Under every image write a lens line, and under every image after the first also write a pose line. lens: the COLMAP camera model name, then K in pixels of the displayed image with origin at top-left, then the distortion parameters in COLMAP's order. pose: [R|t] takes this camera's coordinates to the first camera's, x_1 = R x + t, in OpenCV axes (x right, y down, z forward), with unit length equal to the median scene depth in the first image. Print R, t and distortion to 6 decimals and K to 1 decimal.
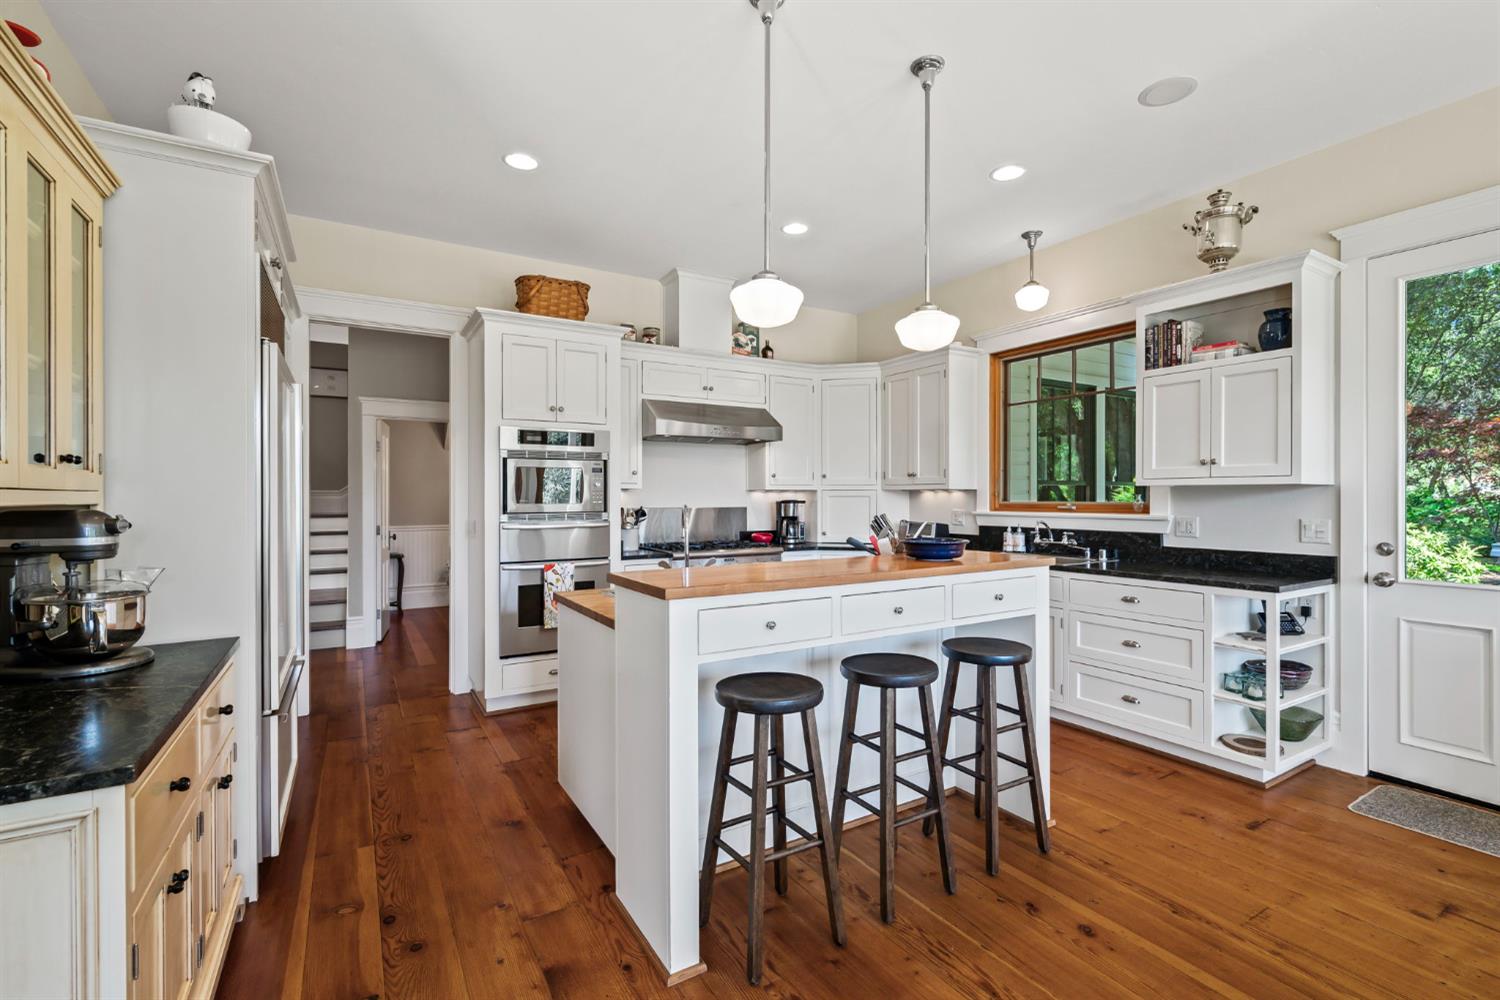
lens RADIAL K [[667.6, 0, 755.7], [0, 667.6, 499.3], [0, 0, 1]] dist [-0.000019, 0.000037]
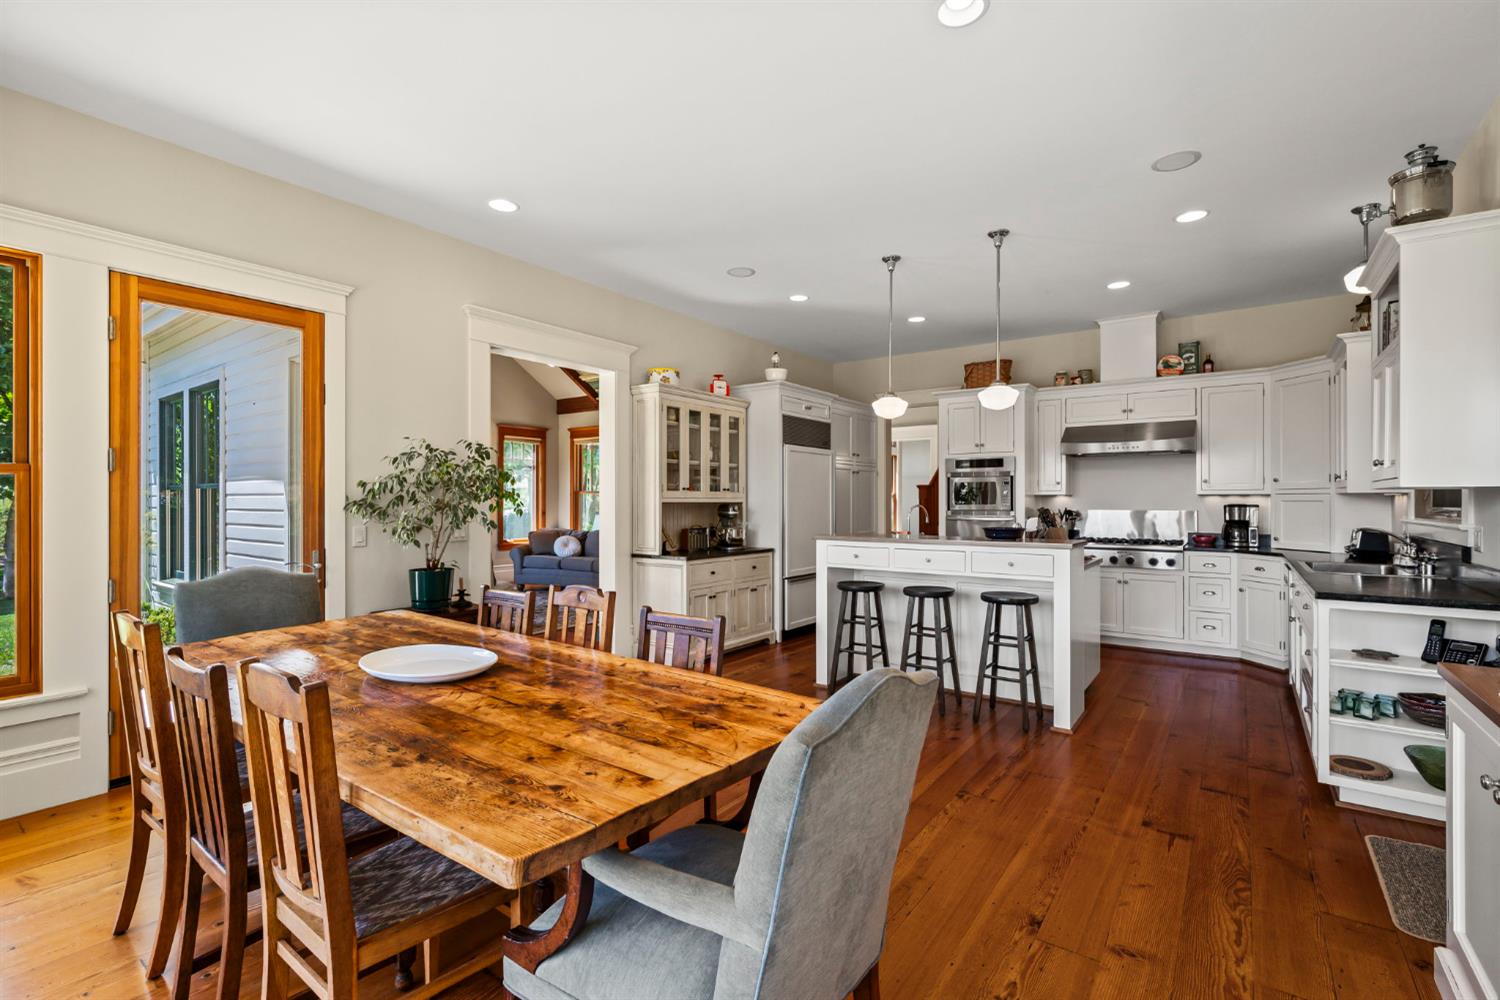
lens RADIAL K [[667.6, 0, 755.7], [0, 667.6, 499.3], [0, 0, 1]] dist [-0.000019, 0.000037]
pose [[0.387472, -0.000648, -0.921881, 0.933927], [-0.006099, 0.999976, -0.003266, 0.001700], [0.921861, 0.006888, 0.387459, -0.099379]]
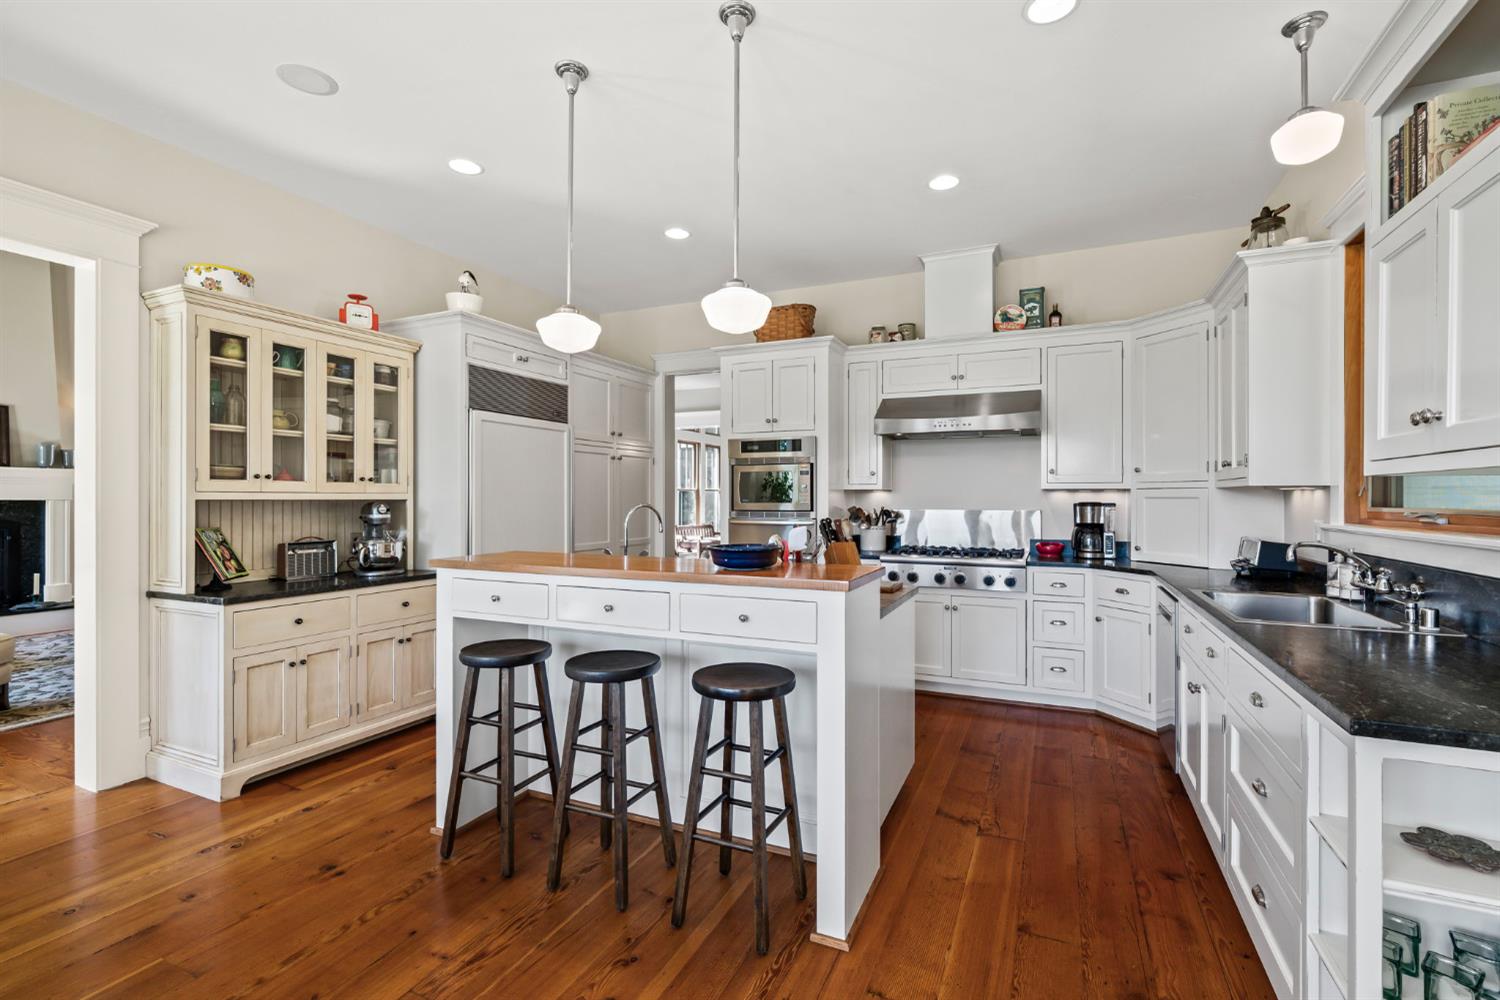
lens RADIAL K [[667.6, 0, 755.7], [0, 667.6, 499.3], [0, 0, 1]] dist [-0.000019, 0.000037]
pose [[0.566069, 0.004080, -0.824348, 0.620719], [-0.006228, 0.999980, 0.000672, -0.000448], [0.824334, 0.004754, 0.566083, 0.319793]]
